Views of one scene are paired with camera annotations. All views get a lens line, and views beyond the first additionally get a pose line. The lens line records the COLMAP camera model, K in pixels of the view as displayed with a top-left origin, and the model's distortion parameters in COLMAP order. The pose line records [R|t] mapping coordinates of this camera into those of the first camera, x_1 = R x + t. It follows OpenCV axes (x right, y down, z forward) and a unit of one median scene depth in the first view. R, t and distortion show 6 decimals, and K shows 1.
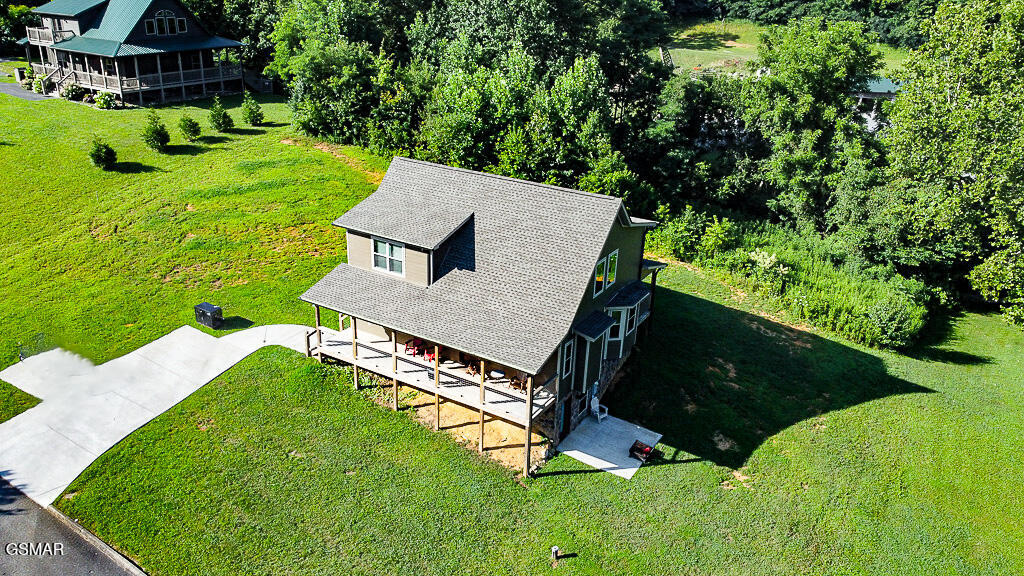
lens RADIAL K [[776.9, 0, 509.8], [0, 776.9, 284.8], [0, 0, 1]] dist [0.003416, -0.013103]
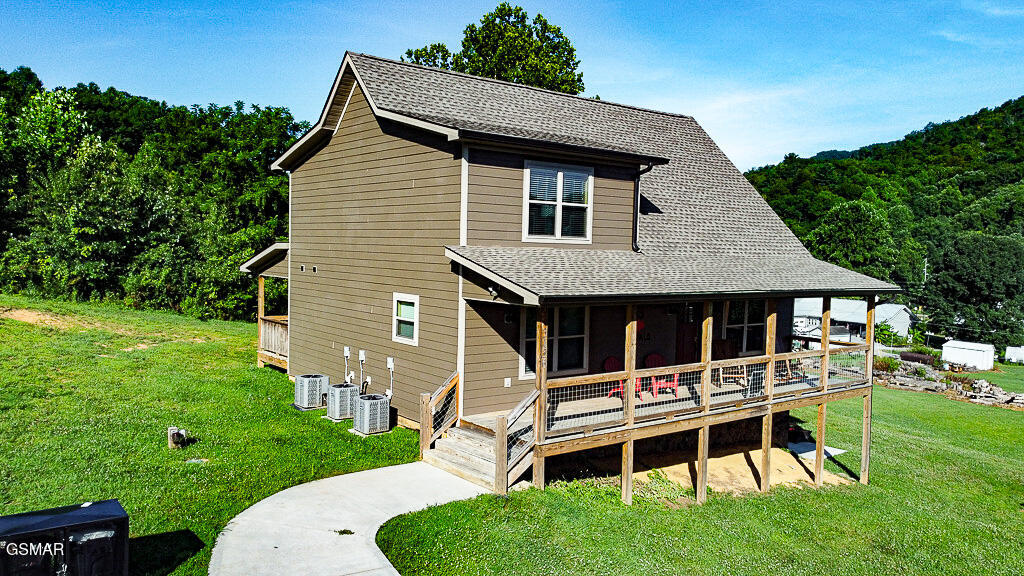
lens RADIAL K [[776.9, 0, 510.8], [0, 776.9, 286.2], [0, 0, 1]] dist [0.003416, -0.013103]
pose [[0.356972, -0.073136, 0.931248, -0.436611], [0.348563, 0.935353, -0.060156, 0.020115], [-0.866646, 0.346072, 0.359388, 0.635094]]
